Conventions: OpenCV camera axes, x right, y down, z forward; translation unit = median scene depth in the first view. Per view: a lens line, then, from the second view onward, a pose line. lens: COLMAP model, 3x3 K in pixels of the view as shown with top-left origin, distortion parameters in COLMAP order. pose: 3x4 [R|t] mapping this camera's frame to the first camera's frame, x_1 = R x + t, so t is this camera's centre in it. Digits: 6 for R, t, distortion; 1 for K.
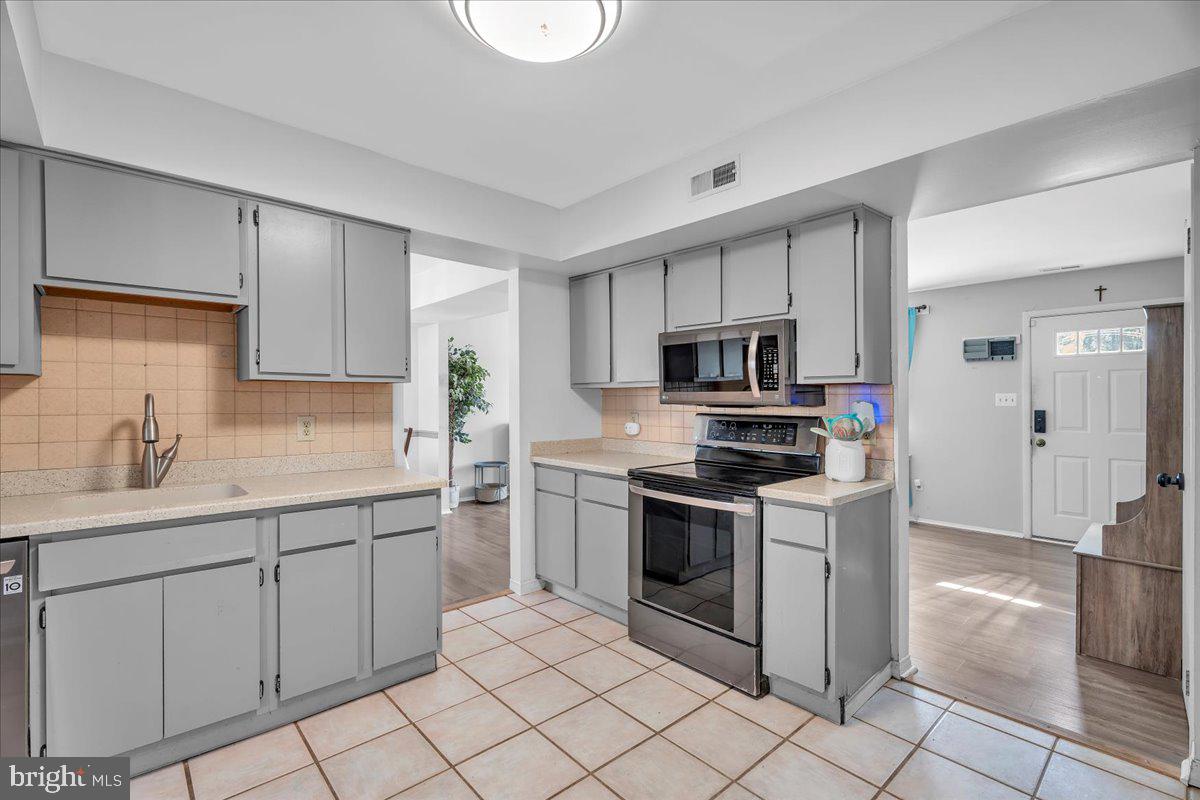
lens RADIAL K [[531.1, 0, 591.6], [0, 531.1, 396.7], [0, 0, 1]] dist [-0.002662, -0.000553]
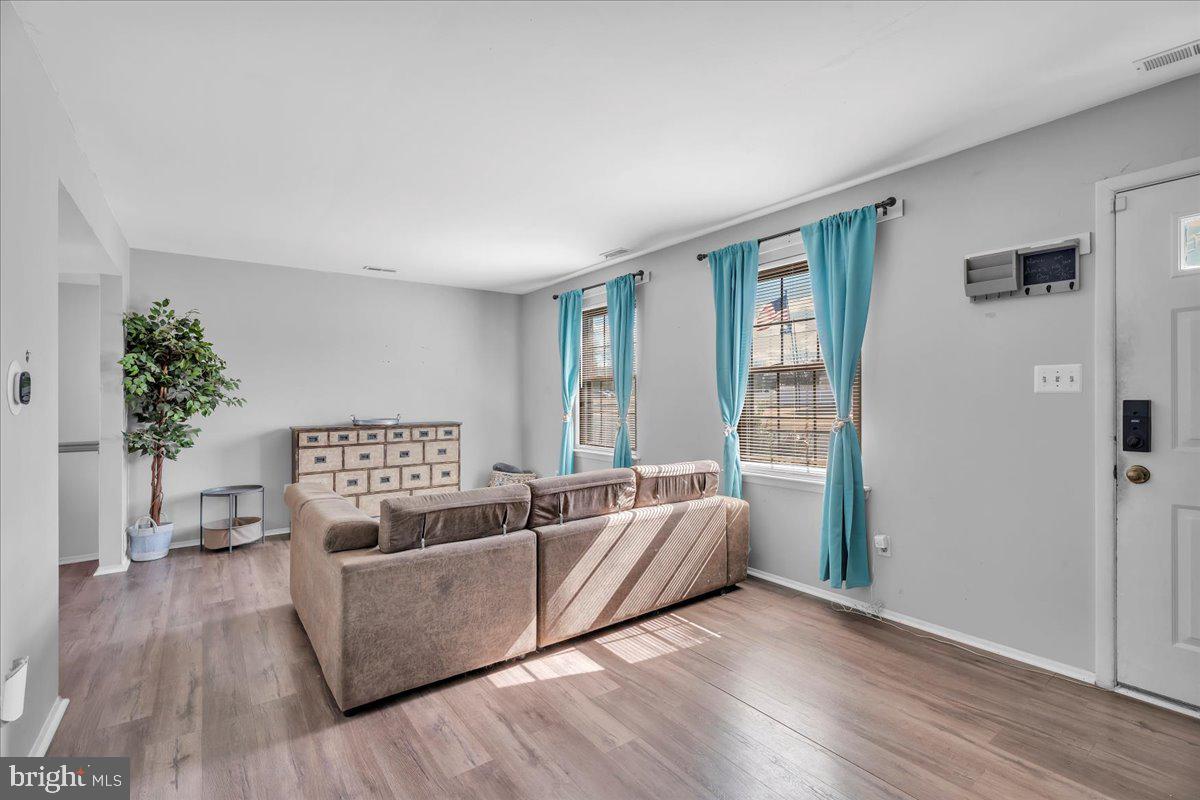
lens RADIAL K [[531.1, 0, 597.2], [0, 531.1, 400.5], [0, 0, 1]] dist [-0.002662, -0.000553]
pose [[0.996128, -0.010467, -0.087291, 0.423670], [0.011961, 0.999790, 0.016613, 0.012705], [0.087099, -0.017593, 0.996044, 0.505884]]
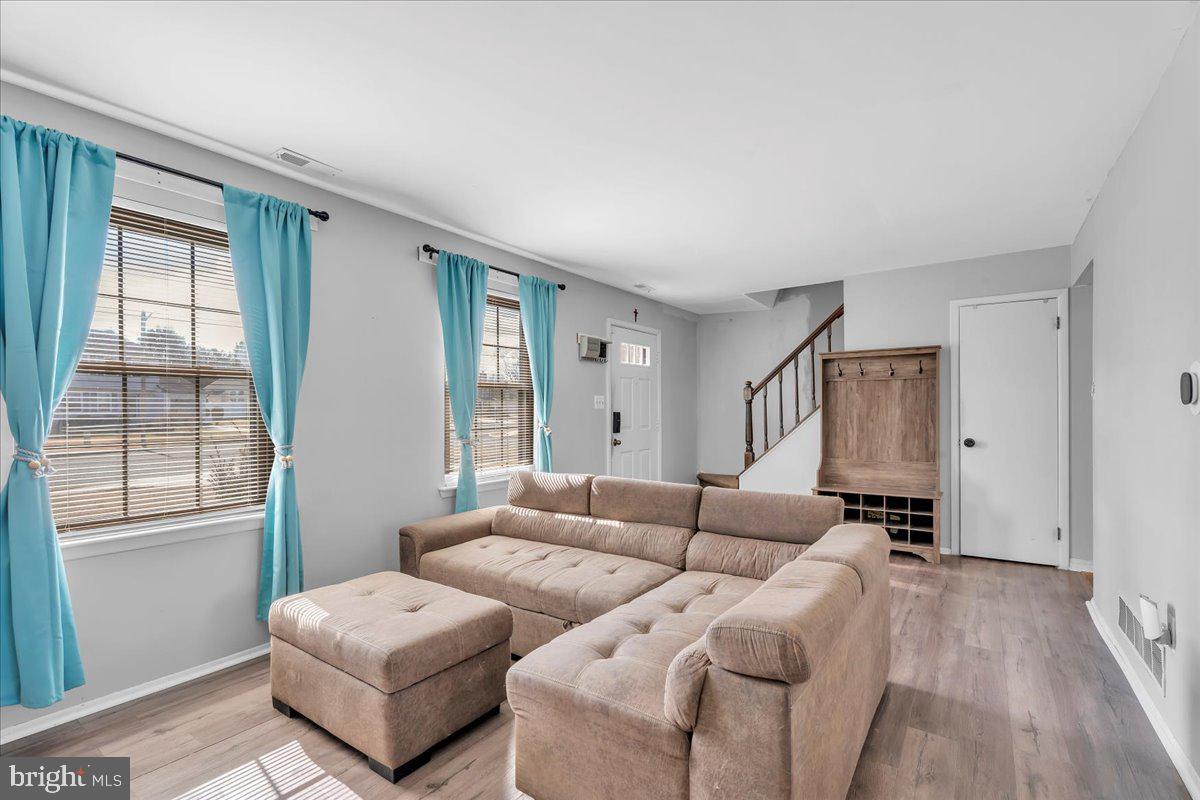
lens RADIAL K [[531.1, 0, 599.6], [0, 531.1, 420.5], [0, 0, 1]] dist [-0.002662, -0.000553]
pose [[-0.224171, -0.019932, 0.974346, -0.198305], [-0.004703, 0.999801, 0.019370, 0.021132], [-0.974538, -0.000240, -0.224220, 1.234239]]
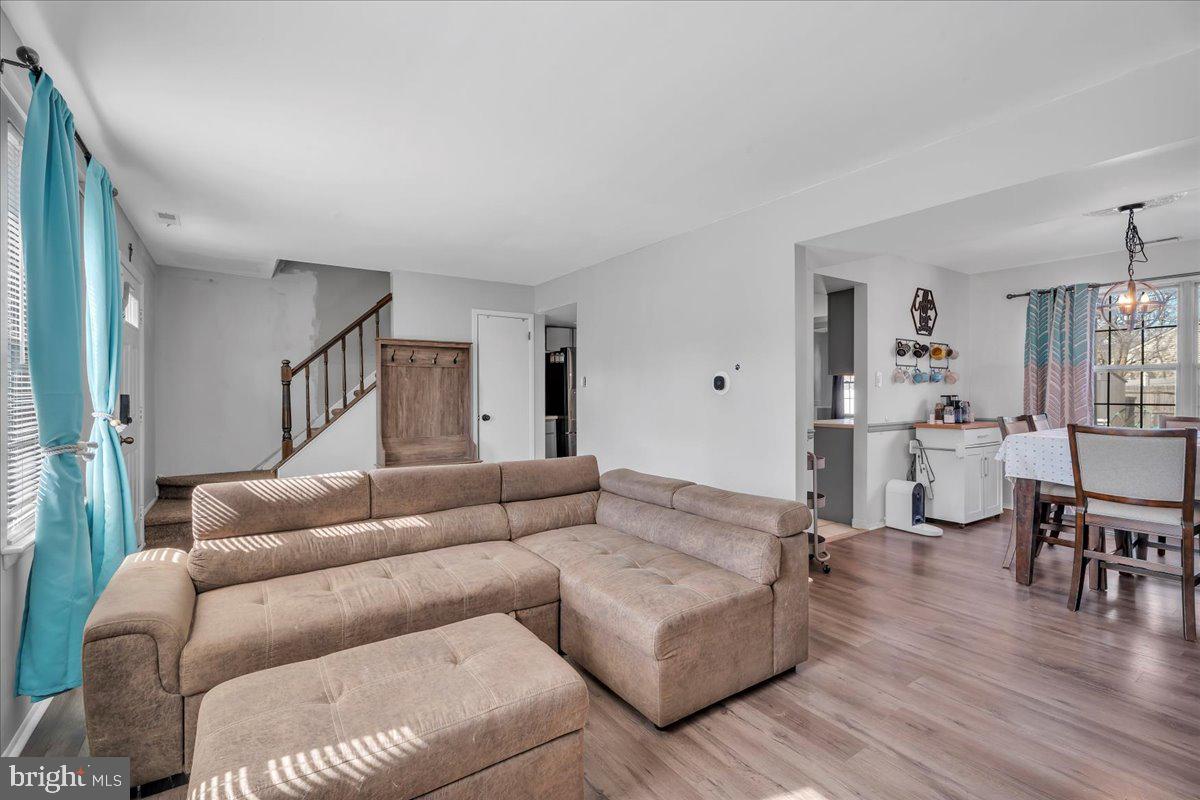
lens RADIAL K [[531.1, 0, 596.6], [0, 531.1, 399.4], [0, 0, 1]] dist [-0.002662, -0.000553]
pose [[-0.990596, -0.002334, 0.136802, 0.113163], [-0.001759, 0.999989, 0.004325, 0.026704], [-0.136810, 0.004043, -0.990589, 1.568278]]
